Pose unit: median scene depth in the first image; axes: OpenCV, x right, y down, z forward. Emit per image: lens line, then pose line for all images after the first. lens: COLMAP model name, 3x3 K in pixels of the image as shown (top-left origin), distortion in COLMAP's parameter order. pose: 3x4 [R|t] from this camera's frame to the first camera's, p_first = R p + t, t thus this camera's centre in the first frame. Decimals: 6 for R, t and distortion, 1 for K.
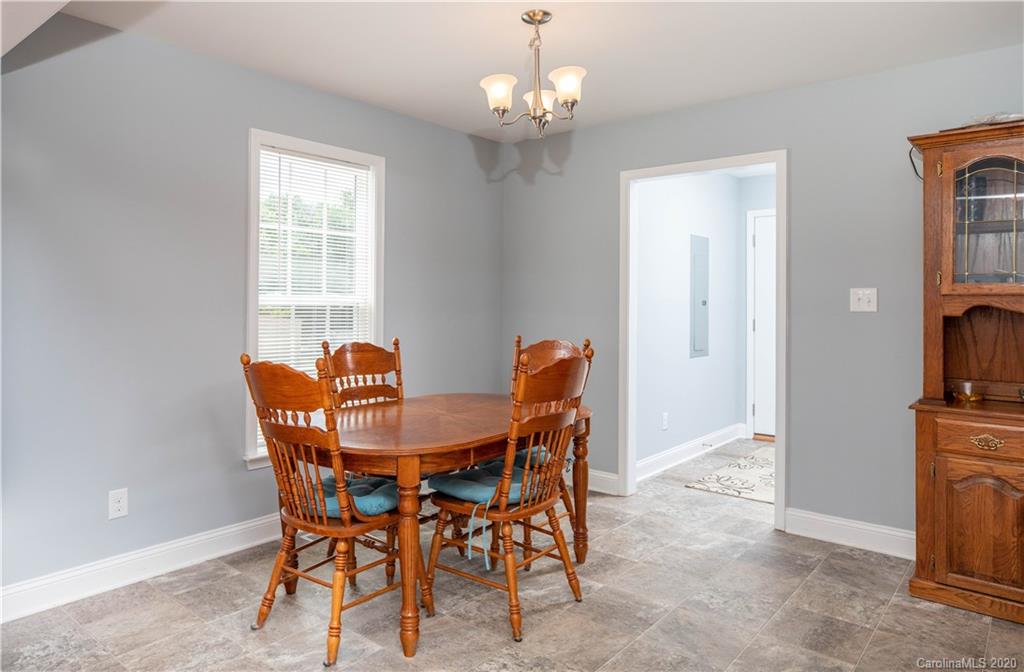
lens RADIAL K [[667.4, 0, 500.0], [0, 667.4, 295.7], [0, 0, 1]] dist [-0.003140, 0.032868]
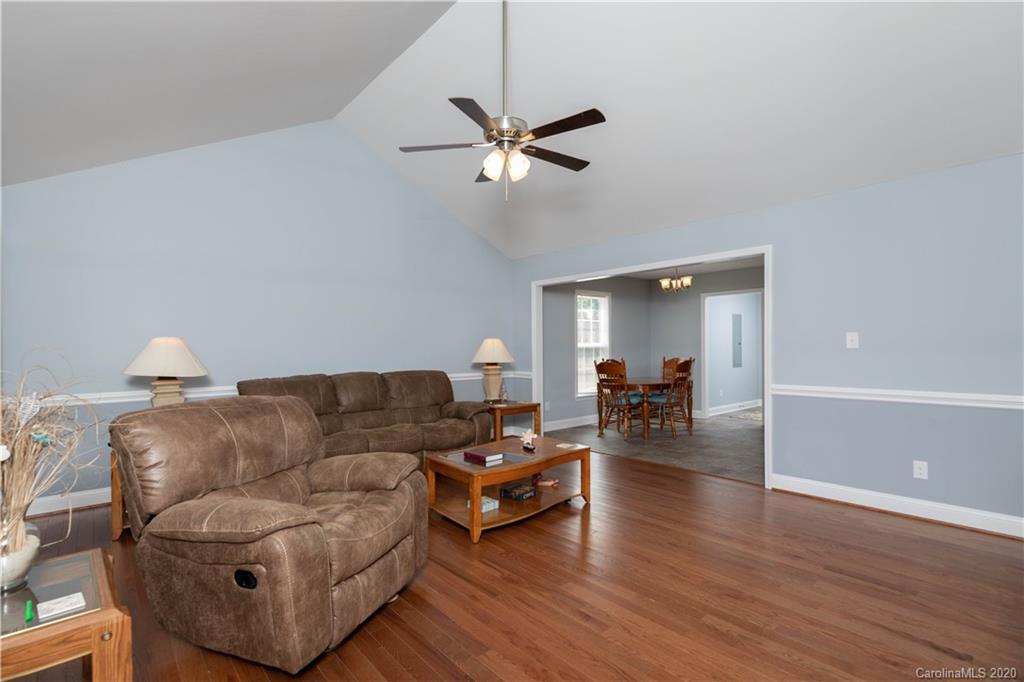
lens RADIAL K [[495.3, 0, 514.5], [0, 495.3, 345.4], [0, 0, 1]] dist [0.000719, 0.000206]
pose [[0.985549, -0.017152, -0.168519, -0.237785], [0.018505, 0.999808, 0.006459, -0.011784], [0.168376, -0.009484, 0.985677, -1.139437]]
